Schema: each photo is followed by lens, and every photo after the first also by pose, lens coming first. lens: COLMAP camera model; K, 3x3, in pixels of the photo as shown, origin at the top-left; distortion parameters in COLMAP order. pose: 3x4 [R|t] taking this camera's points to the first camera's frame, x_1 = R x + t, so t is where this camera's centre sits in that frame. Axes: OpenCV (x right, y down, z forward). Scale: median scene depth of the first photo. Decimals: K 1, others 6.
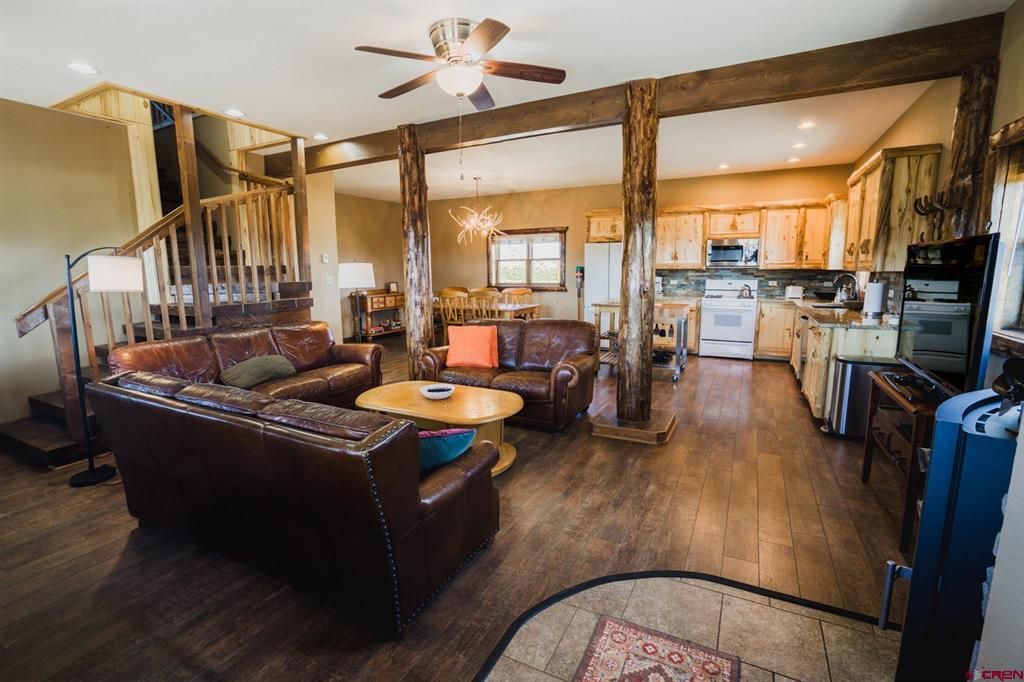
lens RADIAL K [[480.8, 0, 500.7], [0, 480.8, 351.1], [0, 0, 1]] dist [-0.065957, 0.026596]
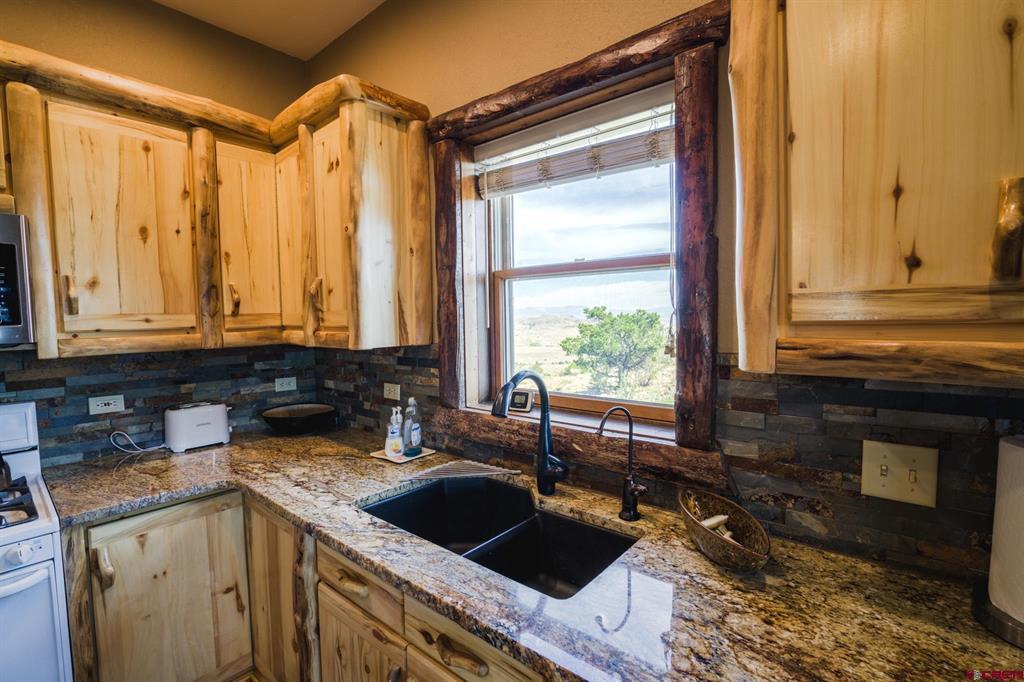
lens RADIAL K [[466.5, 0, 512.0], [0, 466.5, 341.0], [0, 0, 1]] dist [-0.066955, 0.018726]
pose [[0.214701, -0.042602, 0.975750, 0.479084], [0.182165, 0.983264, 0.002847, -0.172065], [-0.959541, 0.177137, 0.218868, 0.899824]]
